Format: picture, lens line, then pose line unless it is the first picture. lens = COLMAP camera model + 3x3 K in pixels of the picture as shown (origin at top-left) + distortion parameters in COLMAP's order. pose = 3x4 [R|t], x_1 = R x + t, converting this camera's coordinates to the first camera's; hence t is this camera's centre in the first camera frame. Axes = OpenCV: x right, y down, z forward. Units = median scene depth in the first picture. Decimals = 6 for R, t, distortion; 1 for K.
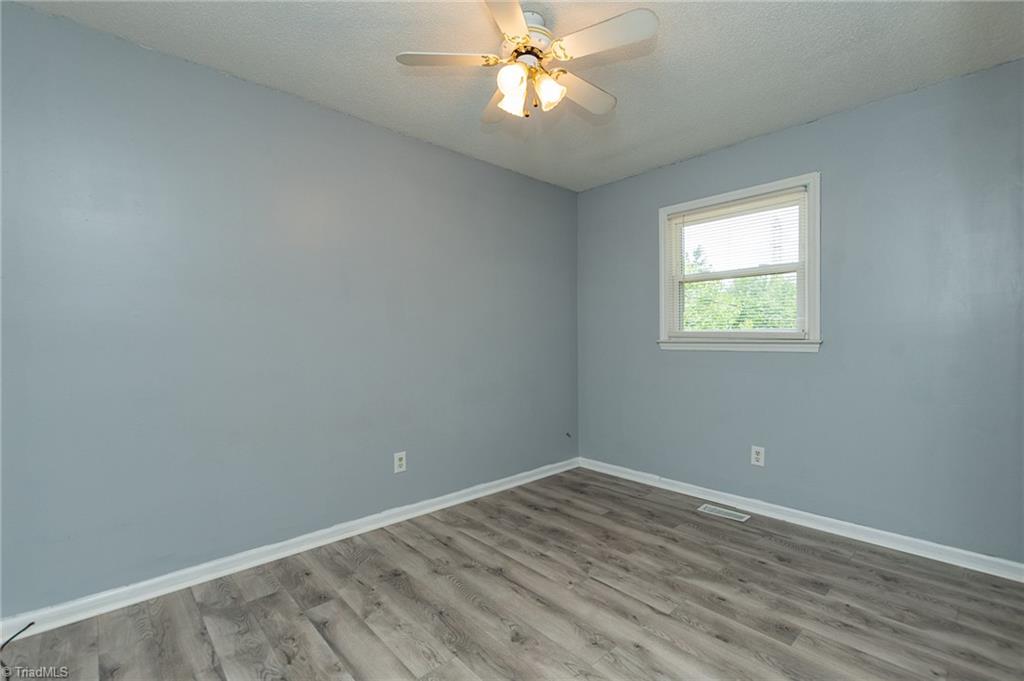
lens RADIAL K [[468.1, 0, 522.4], [0, 468.1, 346.0], [0, 0, 1]] dist [0.016252, -0.006107]
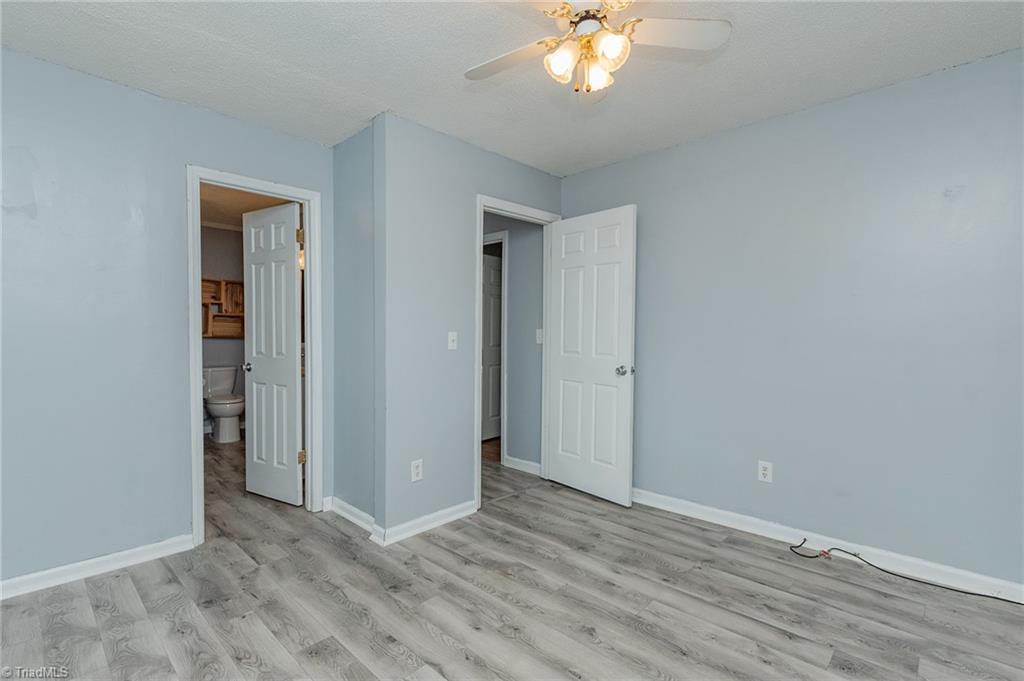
lens RADIAL K [[468.1, 0, 513.0], [0, 468.1, 340.4], [0, 0, 1]] dist [0.016252, -0.006107]
pose [[-0.999199, 0.001870, -0.039984, 0.192643], [0.000478, 0.999395, 0.034777, -0.059756], [0.040025, 0.034730, -0.998595, 1.940895]]
